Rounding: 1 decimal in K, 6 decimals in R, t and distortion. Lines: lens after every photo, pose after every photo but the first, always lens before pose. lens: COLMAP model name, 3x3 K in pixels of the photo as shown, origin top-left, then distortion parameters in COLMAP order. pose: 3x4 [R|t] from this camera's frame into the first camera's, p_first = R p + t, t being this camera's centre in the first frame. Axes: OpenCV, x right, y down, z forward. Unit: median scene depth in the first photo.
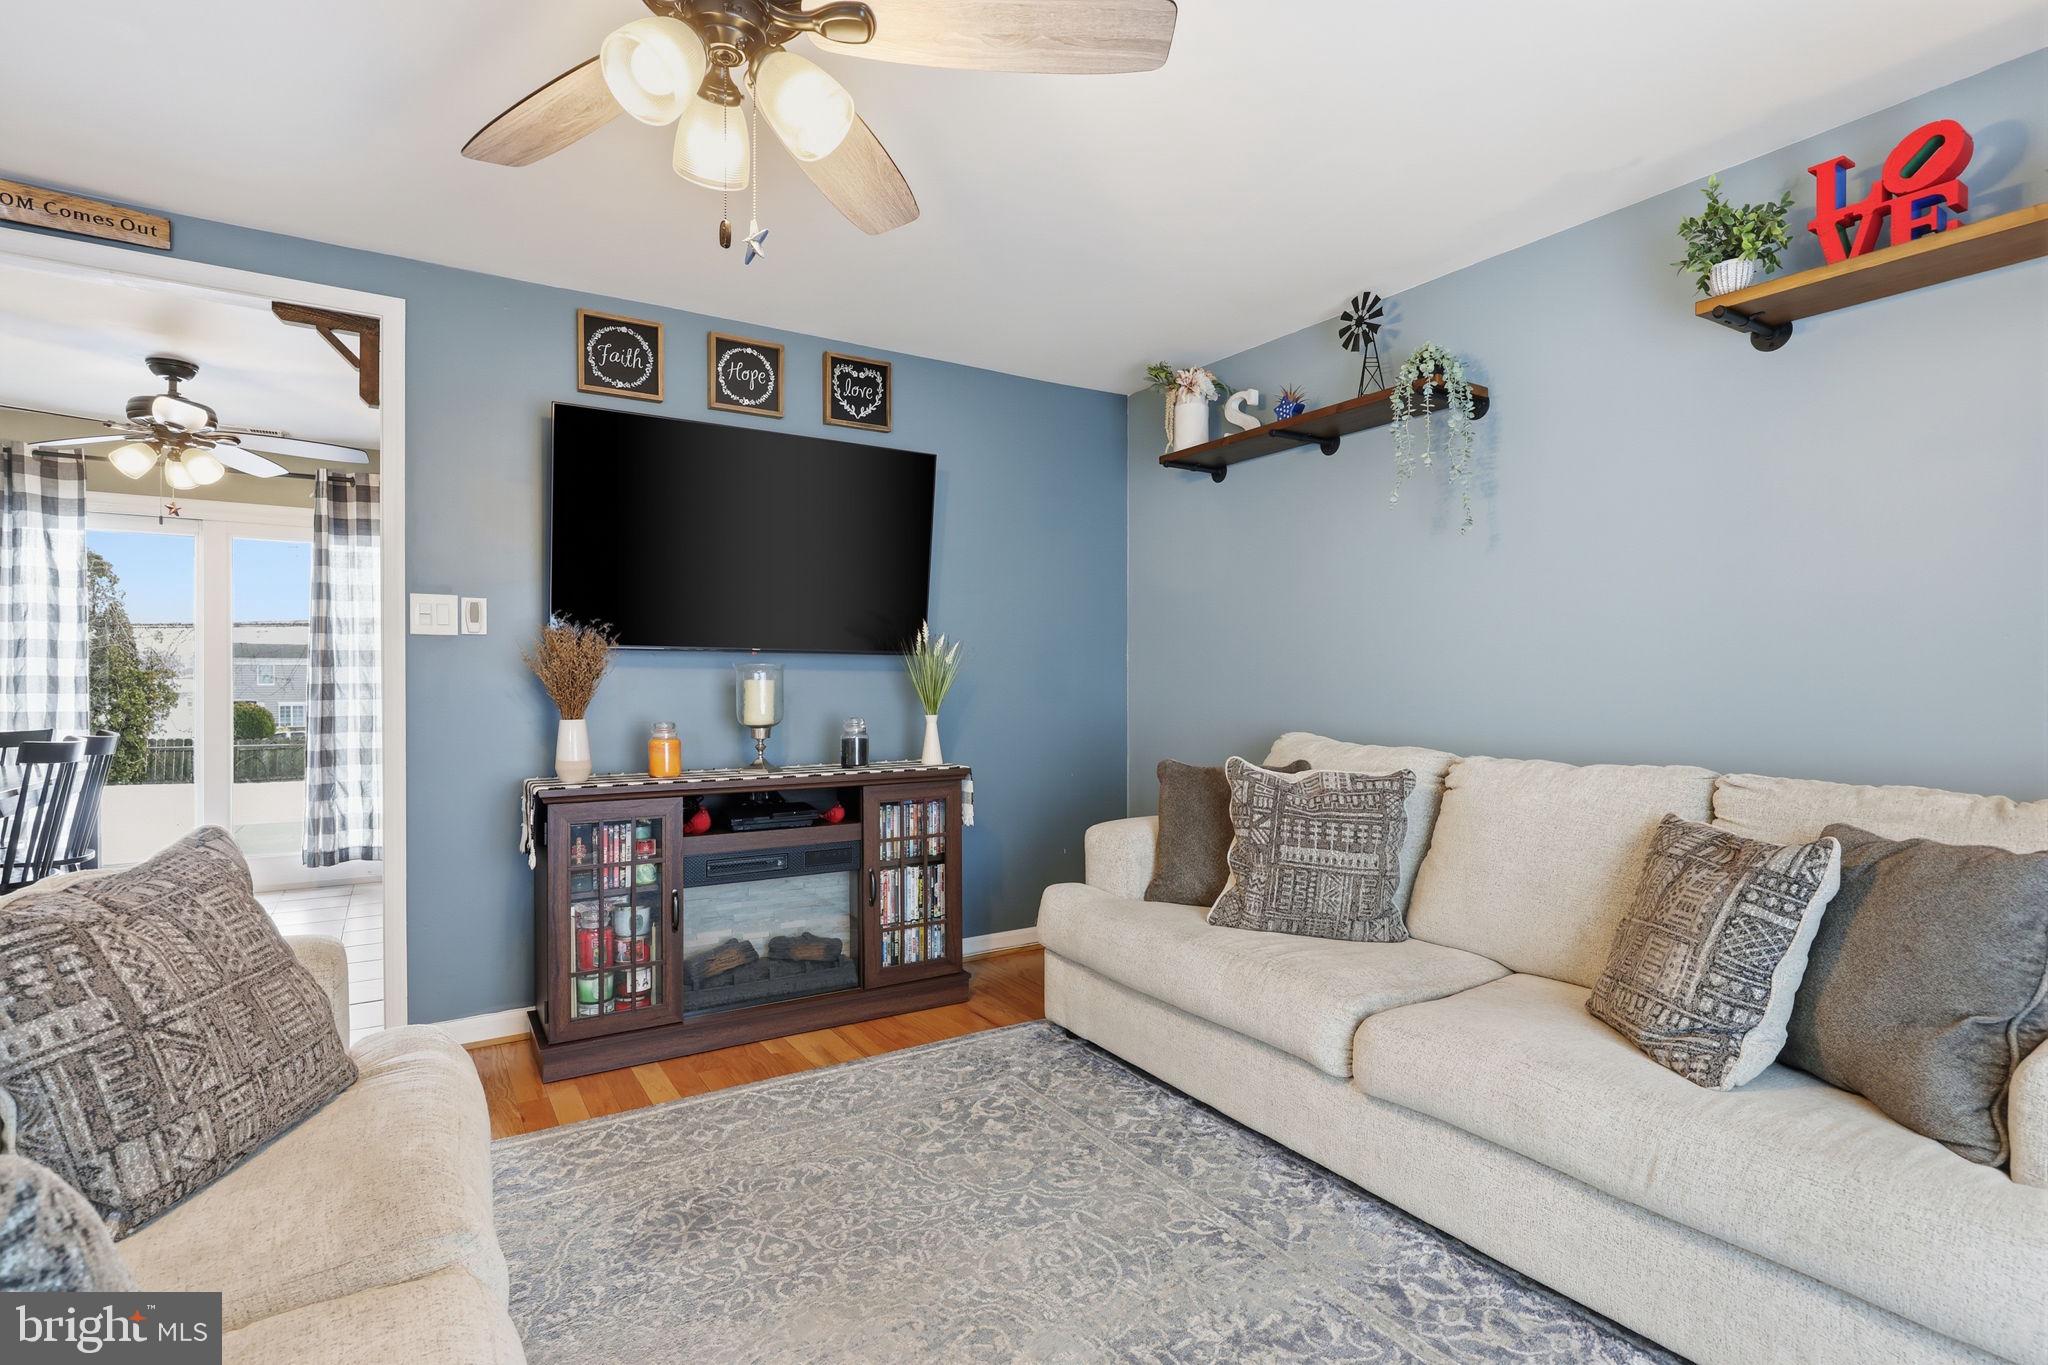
lens RADIAL K [[880.0, 0, 1024.0], [0, 880.0, 682.5], [0, 0, 1]] dist [0.001631, 0.000211]
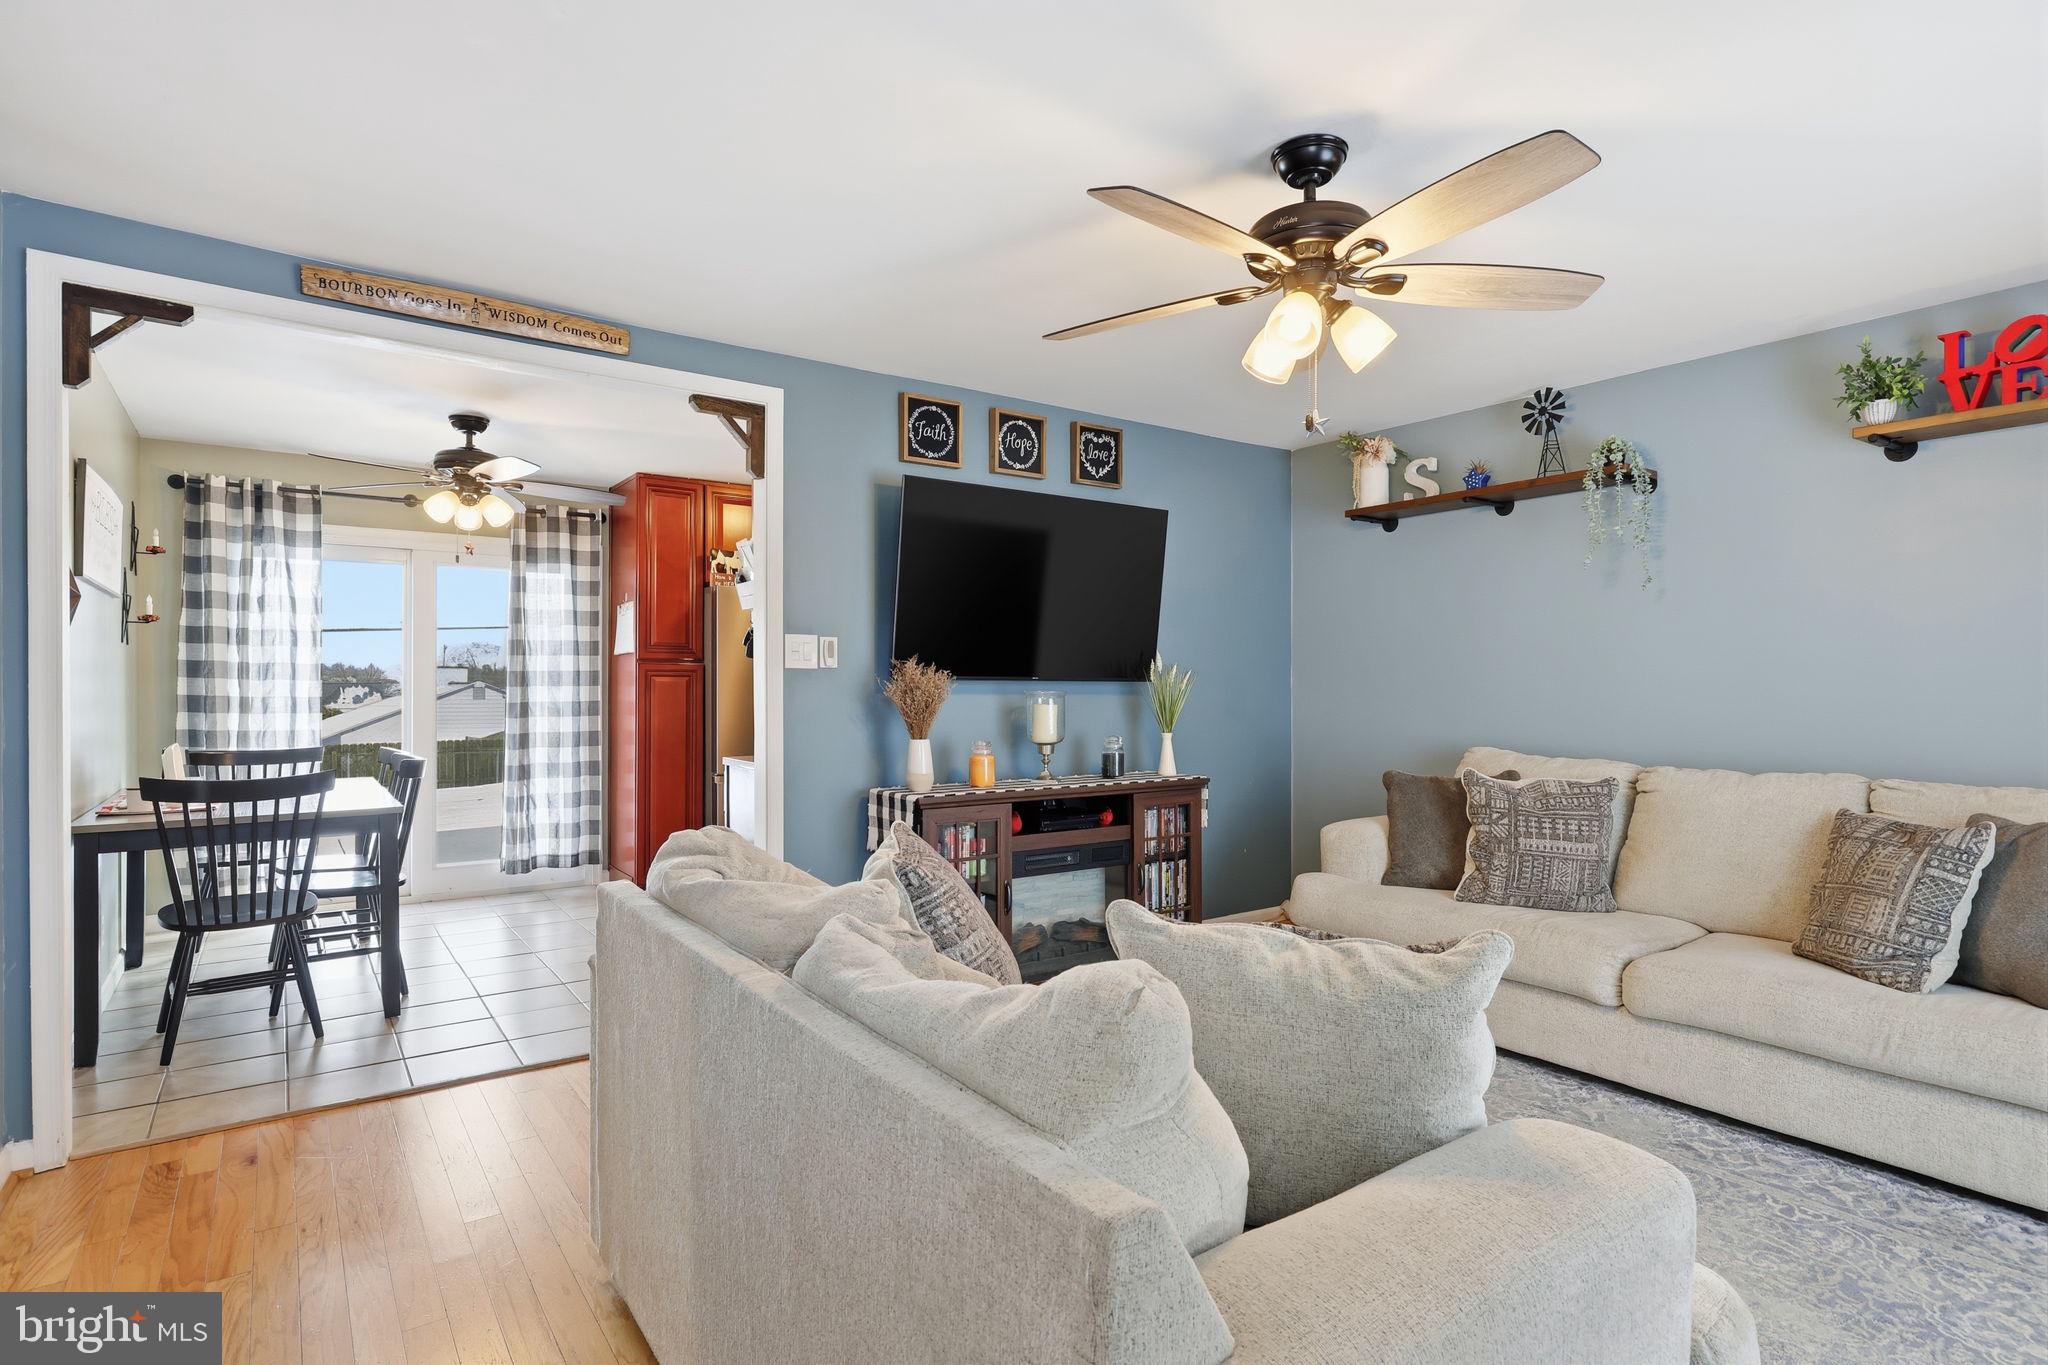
lens RADIAL K [[970.6, 0, 947.7], [0, 970.6, 679.7], [0, 0, 1]] dist [0.002943, 0.000212]
pose [[0.998859, -0.000453, 0.047758, -0.521589], [0.000675, 0.999989, -0.004636, -0.032025], [-0.047756, 0.004663, 0.998848, -0.314995]]
